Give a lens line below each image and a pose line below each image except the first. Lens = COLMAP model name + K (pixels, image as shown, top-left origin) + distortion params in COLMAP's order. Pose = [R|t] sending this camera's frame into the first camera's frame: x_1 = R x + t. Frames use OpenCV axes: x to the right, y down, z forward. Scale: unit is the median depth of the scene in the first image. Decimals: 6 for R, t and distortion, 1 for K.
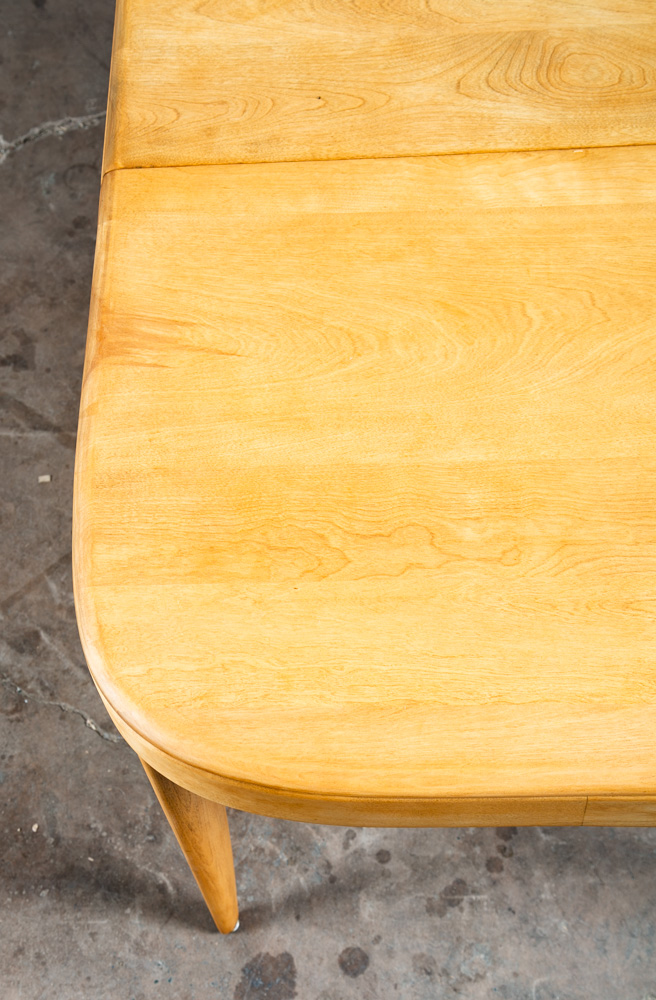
lens RADIAL K [[1608.5, 0, 287.0], [0, 1608.5, 570.9], [0, 0, 1]] dist [0.144921, 0.000000]
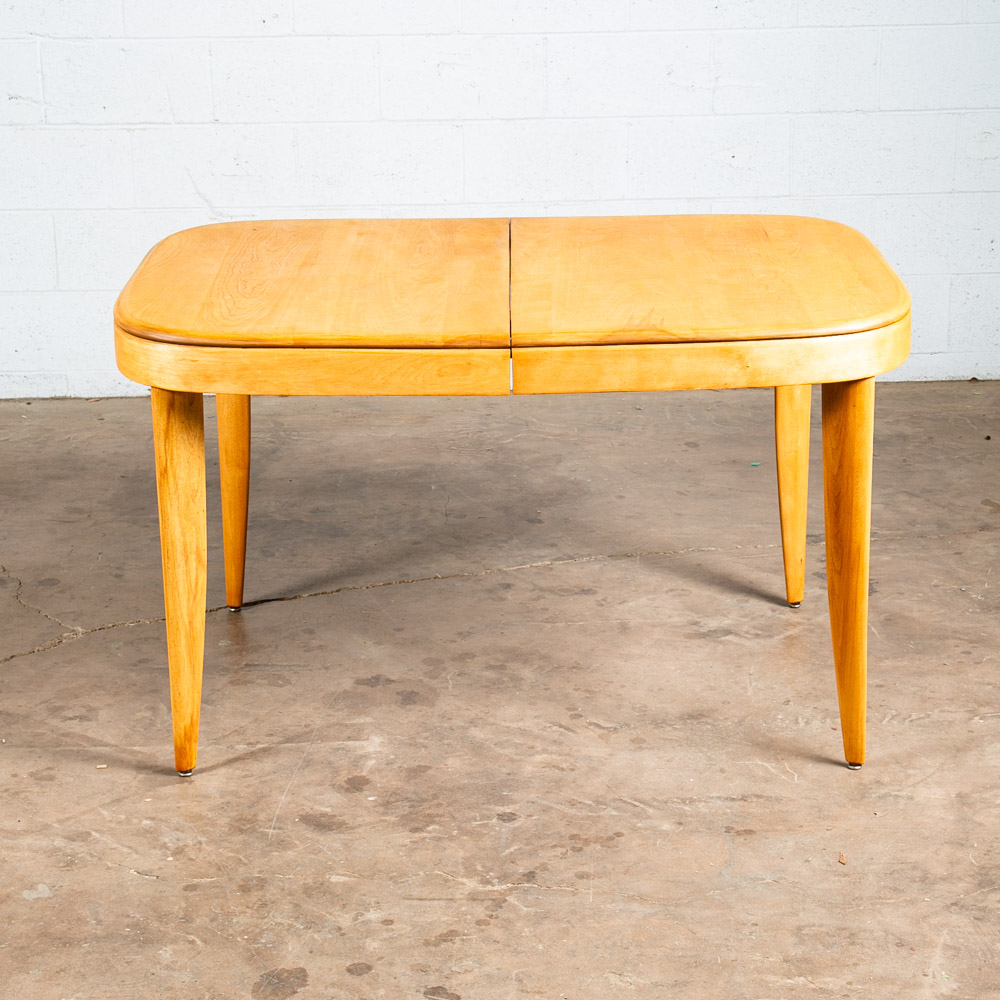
lens RADIAL K [[2438.4, 0, 497.8], [0, 2438.4, 502.9], [0, 0, 1]] dist [0.119113, 0.000000]
pose [[0.997110, 0.041561, 0.063596, 0.014715], [0.015090, 0.712066, -0.701950, 1.185922], [-0.074458, 0.700881, 0.709381, -0.449428]]
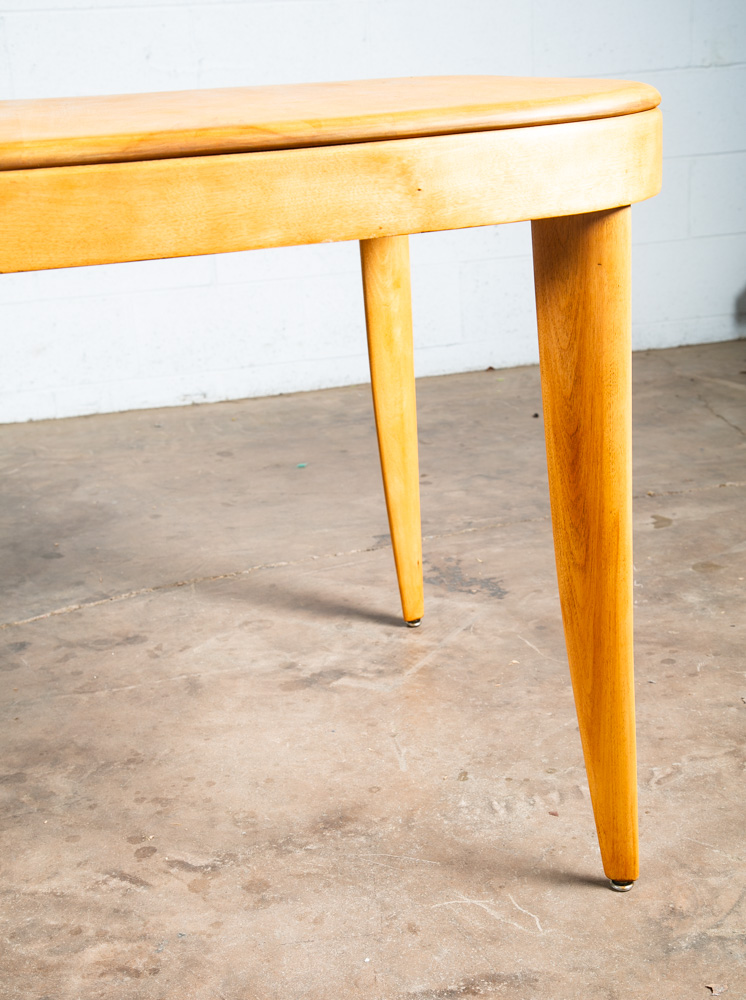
lens RADIAL K [[1510.3, 0, 377.4], [0, 1510.3, 518.2], [0, 0, 1]] dist [0.125683, 0.000000]
pose [[0.958140, -0.066029, 0.278581, 0.125732], [0.246606, 0.684641, -0.685895, 0.318810], [-0.145439, 0.725884, 0.672265, 0.461211]]
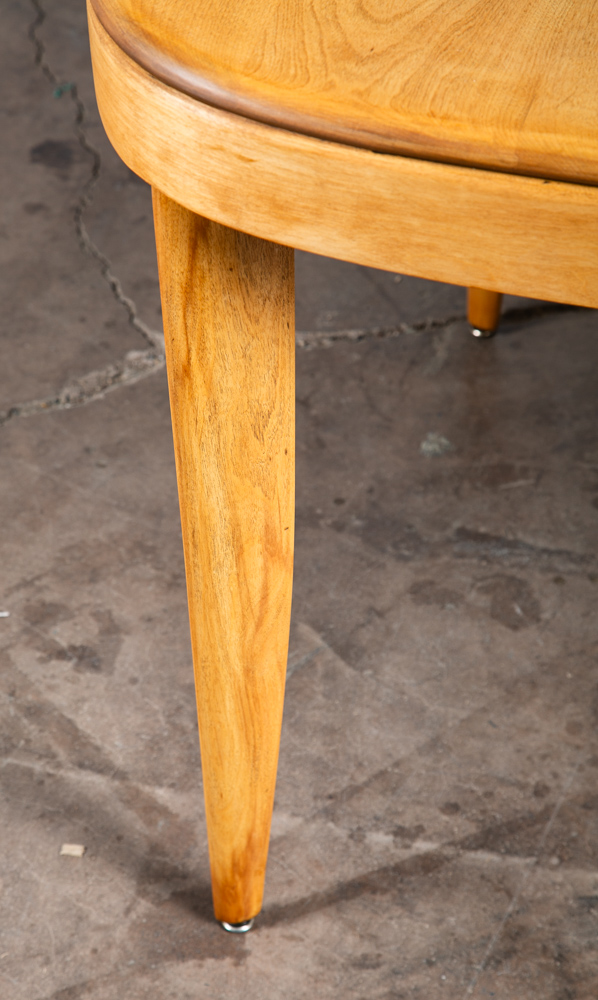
lens RADIAL K [[2740.4, 0, 243.5], [0, 2740.4, 531.4], [0, 0, 1]] dist [0.565560, 0.000000]
pose [[0.966324, 0.191070, -0.172364, 0.046638], [-0.240013, 0.910785, -0.335954, 0.158914], [0.092796, 0.366010, 0.925973, 0.141939]]
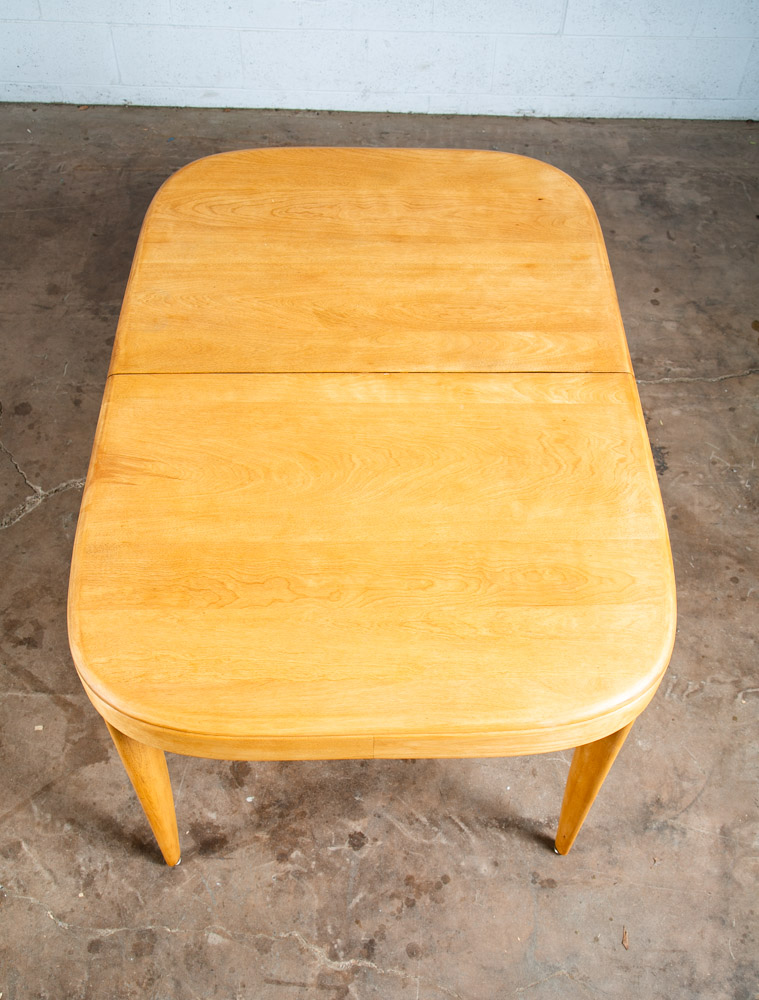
lens RADIAL K [[1040.6, 0, 379.8], [0, 1040.6, 540.5], [0, 0, 1]] dist [-0.002446, 0.000000]
pose [[0.995914, 0.043070, 0.079379, 0.082705], [-0.030623, 0.987931, -0.151839, -0.103220], [-0.084960, 0.148788, 0.985213, 0.036714]]
